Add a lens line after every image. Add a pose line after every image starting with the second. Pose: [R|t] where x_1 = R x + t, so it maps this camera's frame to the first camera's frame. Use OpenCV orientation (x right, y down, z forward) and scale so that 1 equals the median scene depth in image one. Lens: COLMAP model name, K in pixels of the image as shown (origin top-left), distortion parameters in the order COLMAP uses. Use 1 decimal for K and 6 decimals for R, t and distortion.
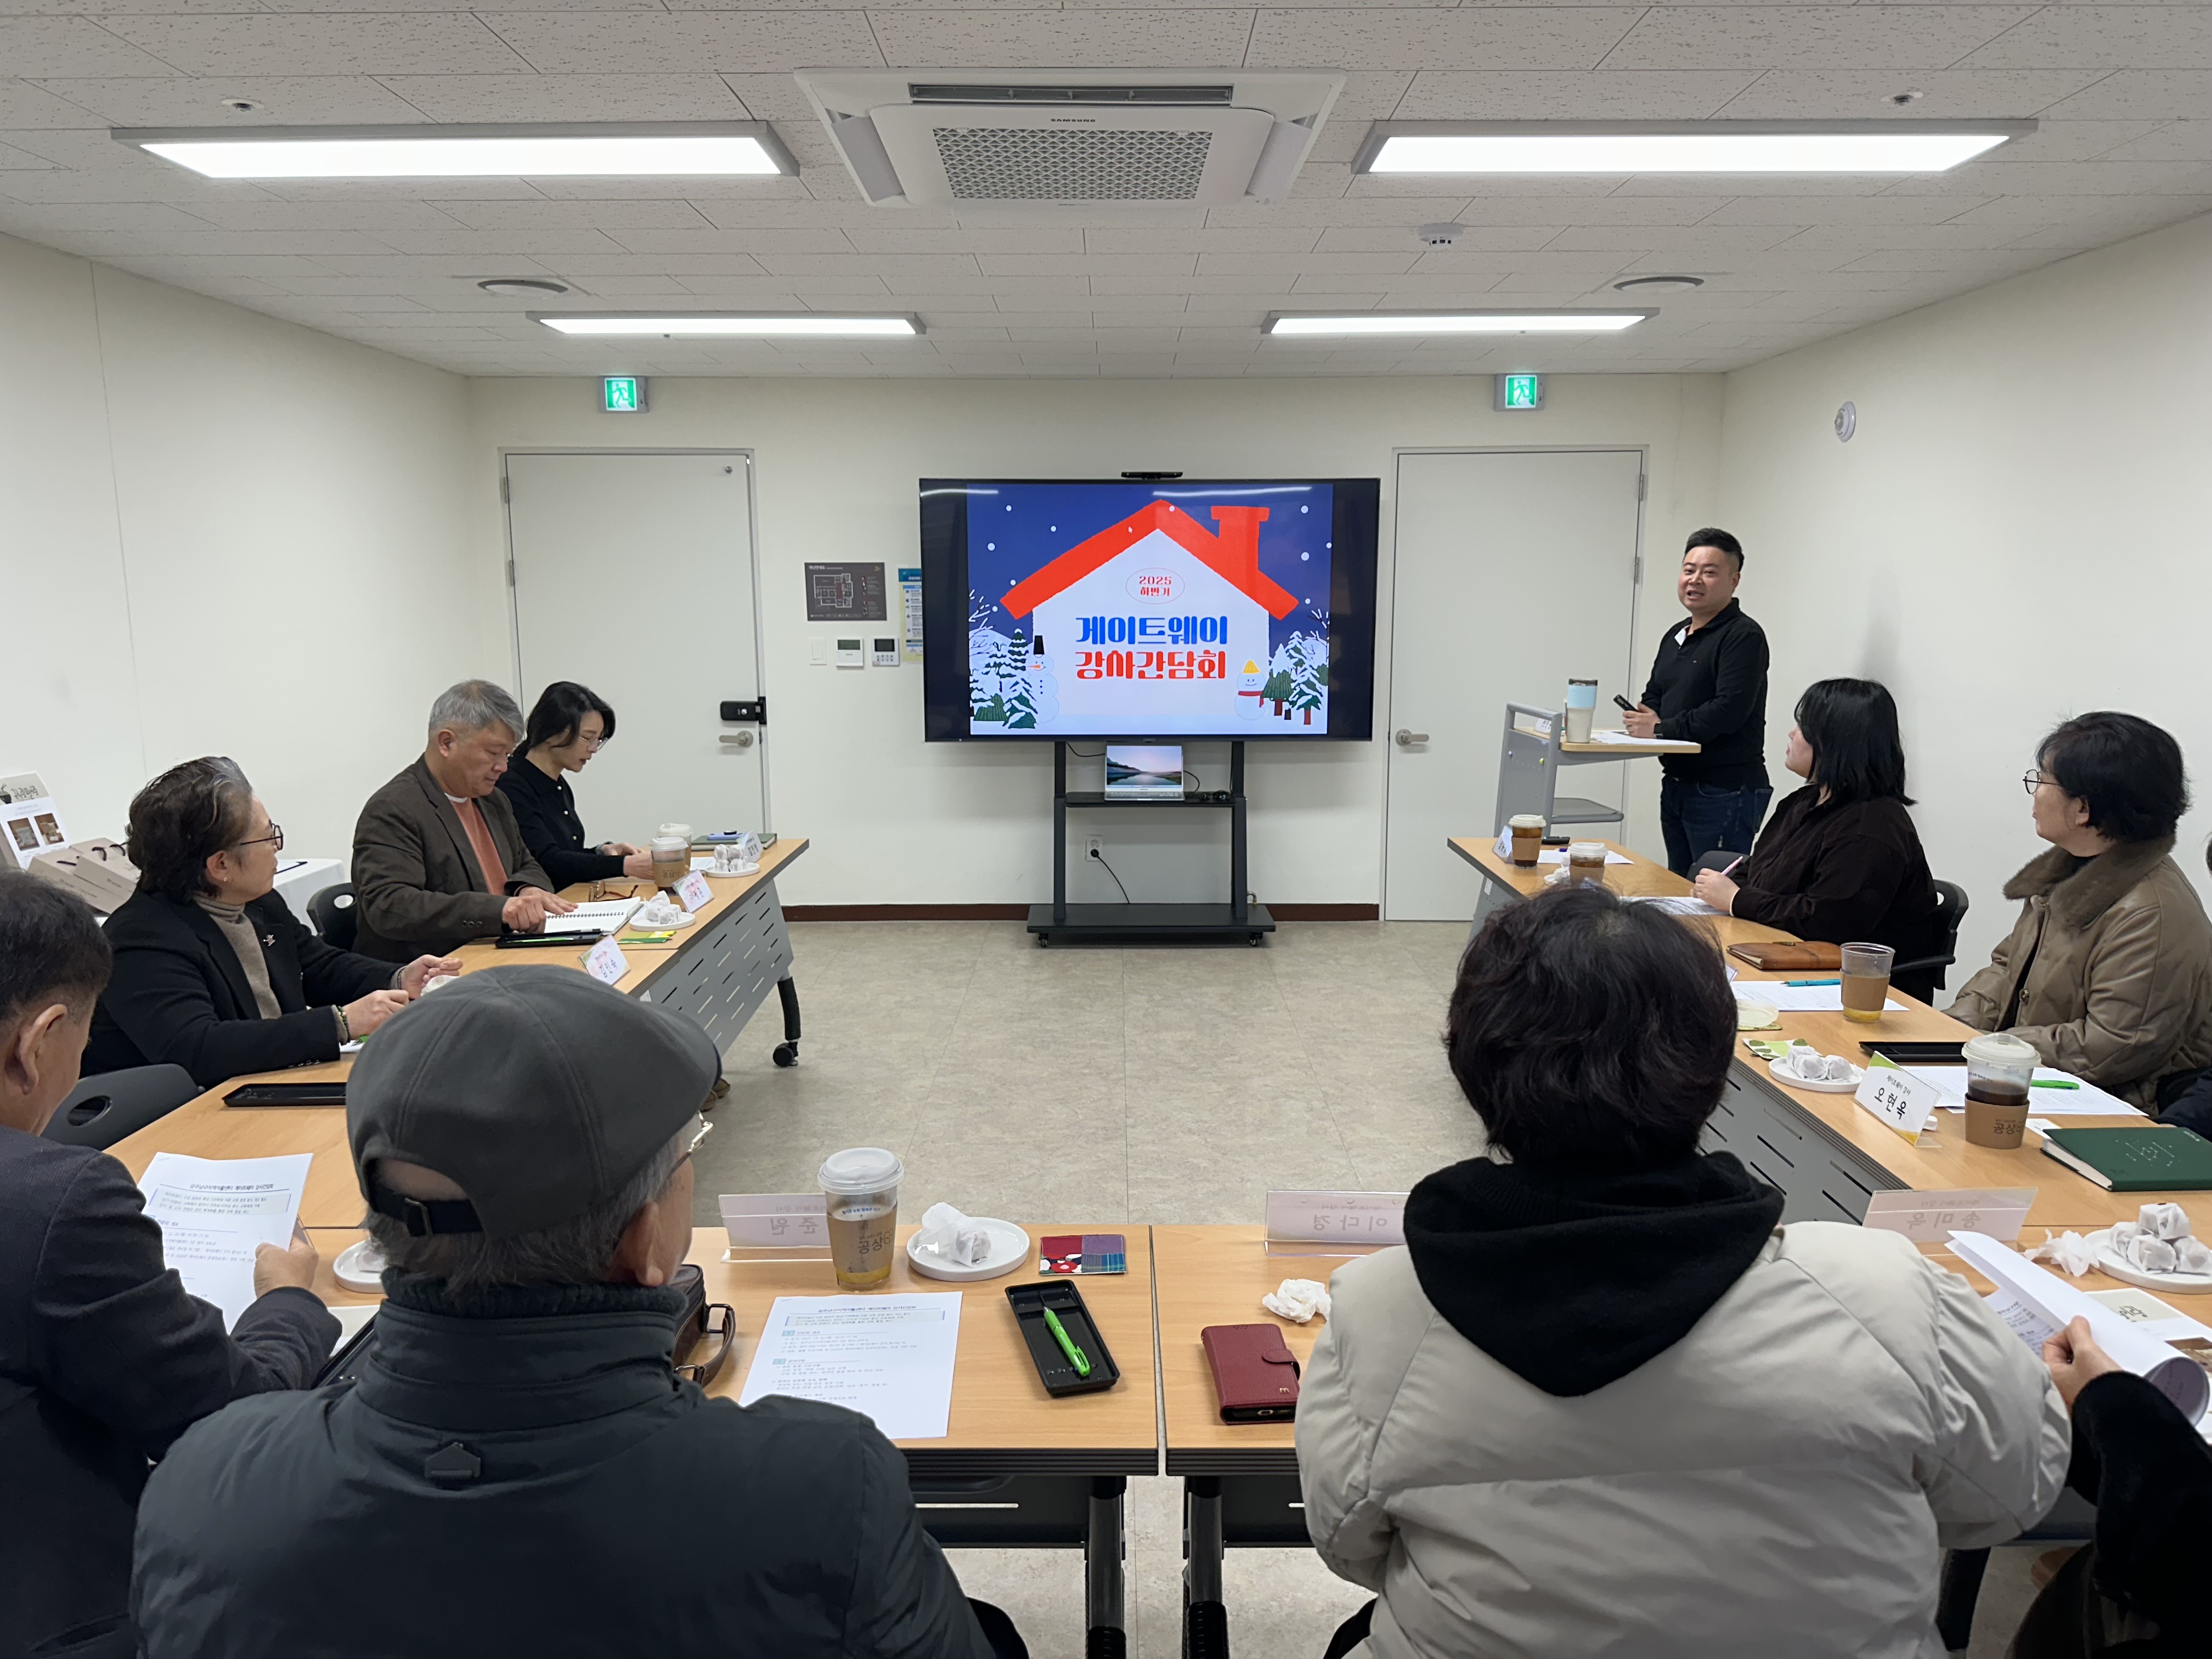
lens RADIAL K [[1519.6, 0, 1106.0], [0, 1519.6, 829.5], [0, 0, 1]] dist [0.142945, -0.221328]
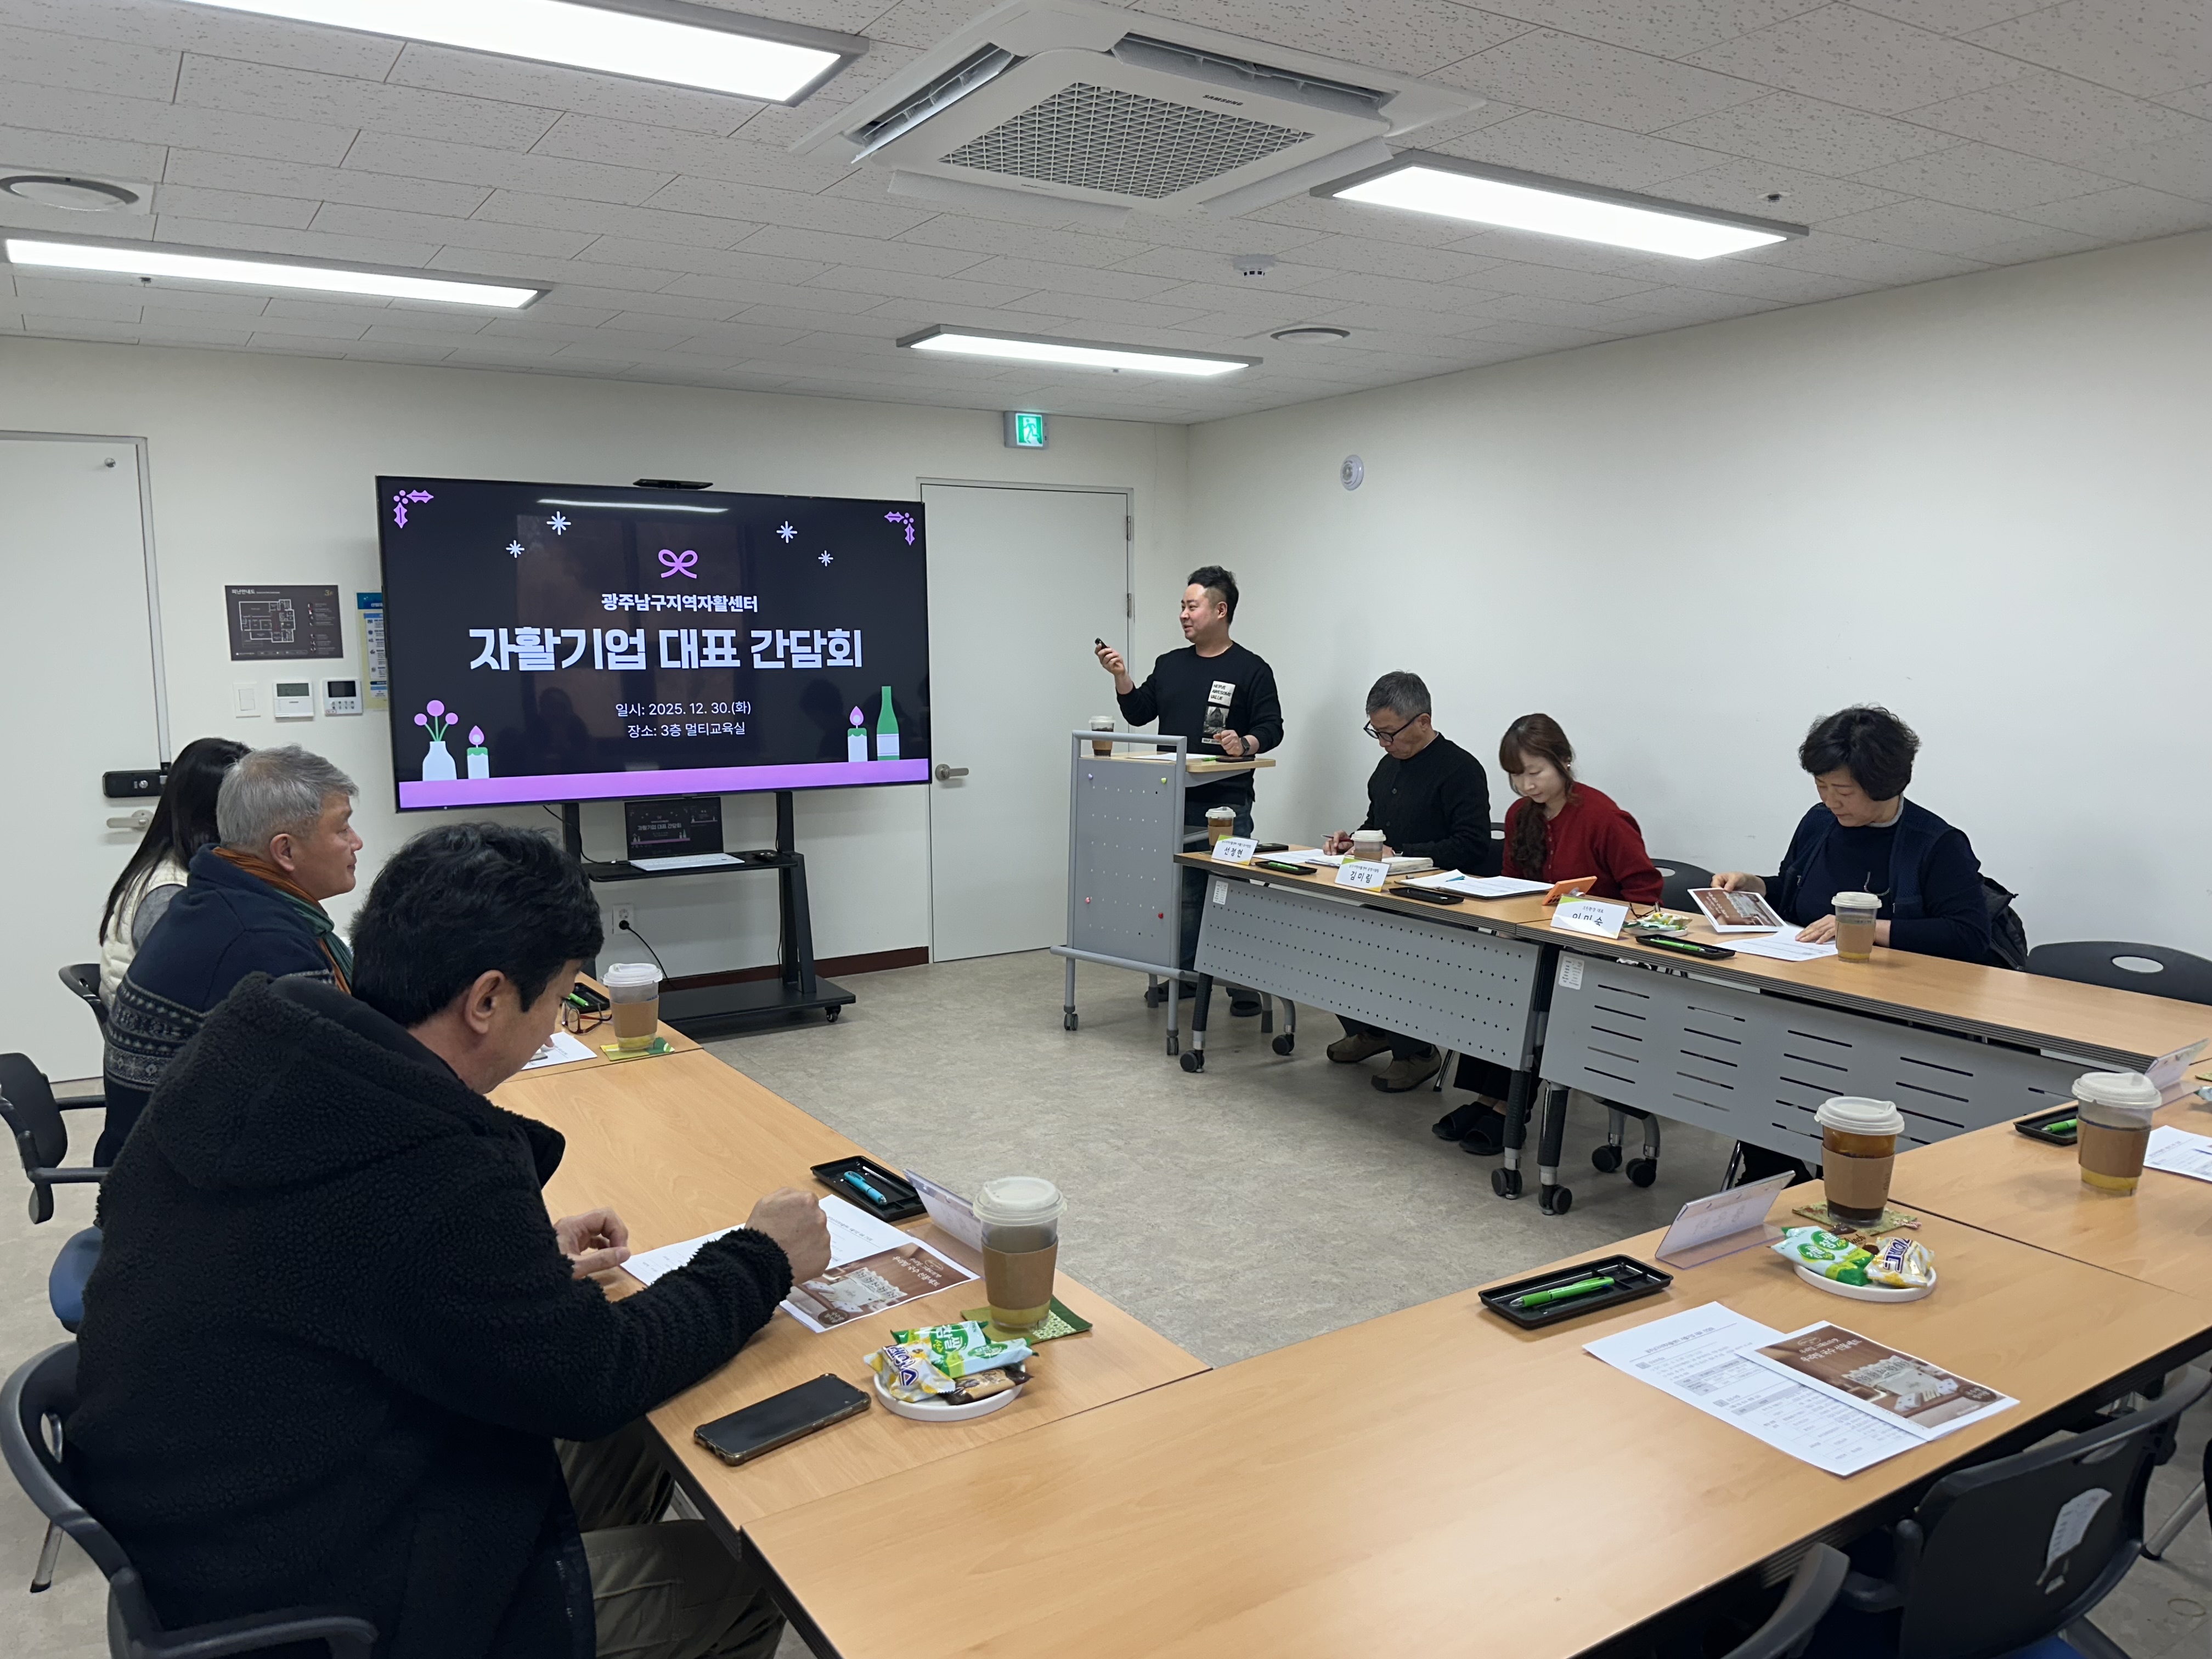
lens RADIAL K [[1564.7, 0, 1106.0], [0, 1564.7, 829.5], [0, 0, 1]] dist [0.081289, -0.145521]
pose [[0.841414, -0.071200, 0.535680, -0.260990], [0.090193, 0.995881, -0.009303, -0.005438], [-0.532812, 0.056142, 0.844370, 0.106535]]
